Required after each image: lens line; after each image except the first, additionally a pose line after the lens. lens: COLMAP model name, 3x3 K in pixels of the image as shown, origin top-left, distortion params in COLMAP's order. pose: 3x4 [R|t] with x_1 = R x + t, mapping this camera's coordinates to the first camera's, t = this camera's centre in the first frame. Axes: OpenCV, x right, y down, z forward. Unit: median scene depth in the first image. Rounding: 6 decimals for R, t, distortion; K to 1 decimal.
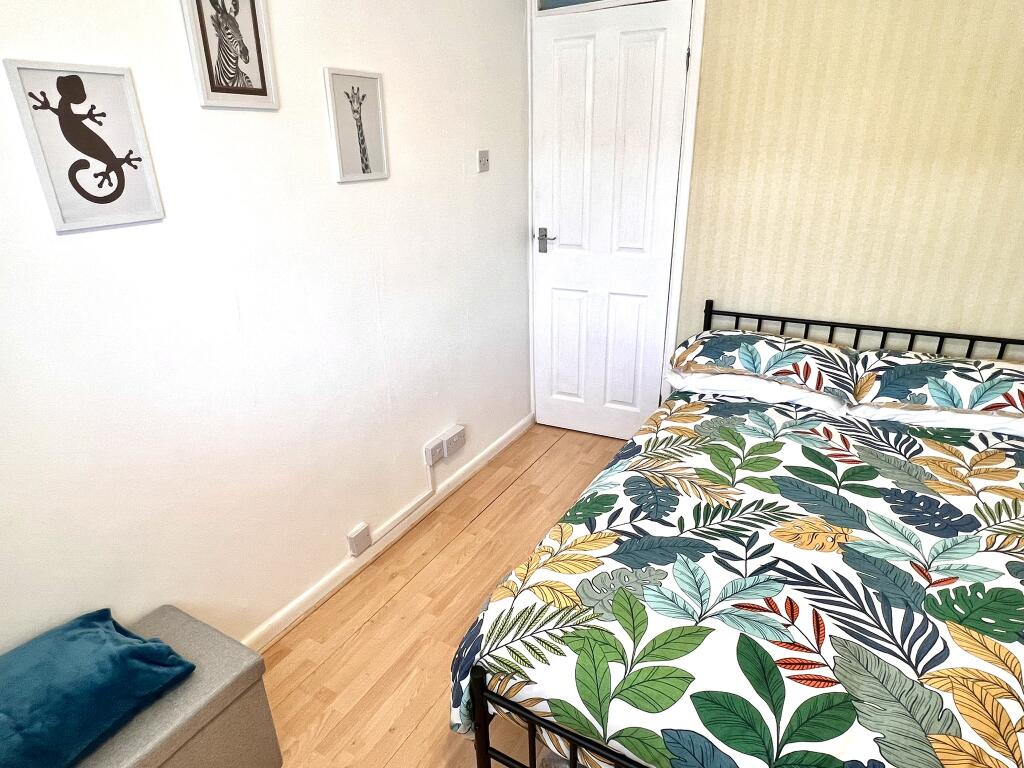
lens RADIAL K [[583.8, 0, 508.4], [0, 583.8, 381.7], [0, 0, 1]] dist [-0.002797, -0.002396]
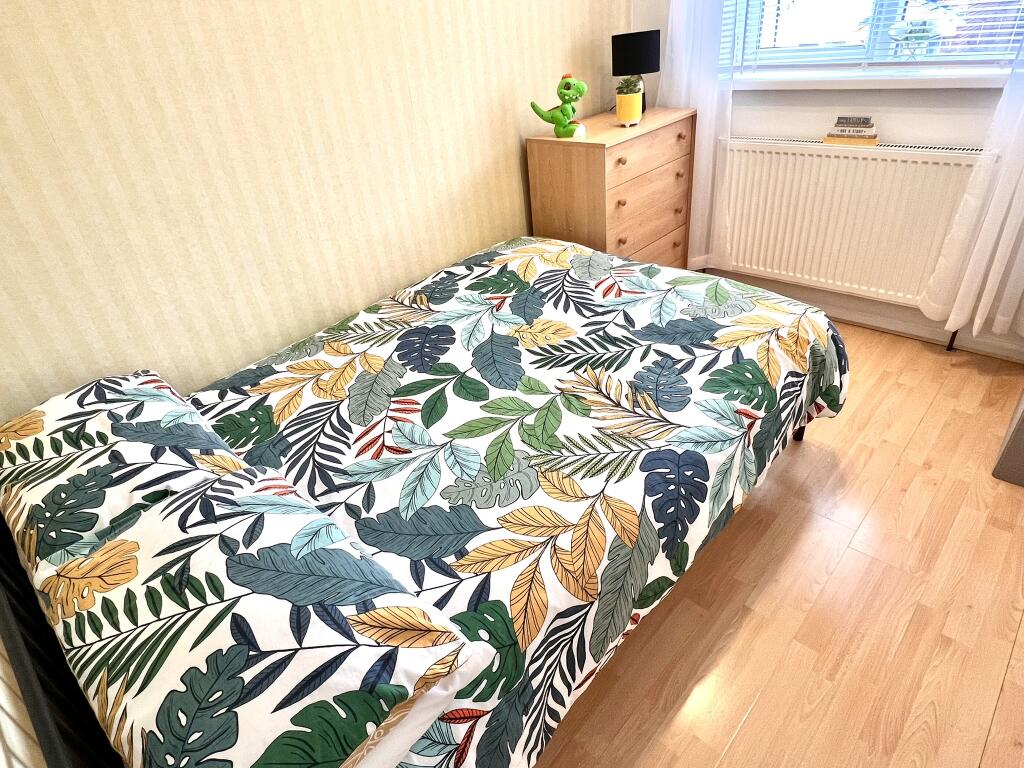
lens RADIAL K [[583.8, 0, 510.0], [0, 583.8, 390.2], [0, 0, 1]] dist [-0.002797, -0.002396]
pose [[-0.964553, -0.017714, 0.263293, 0.237988], [0.209627, 0.554621, 0.805265, -0.573247], [-0.160292, 0.831915, -0.531248, 1.544569]]
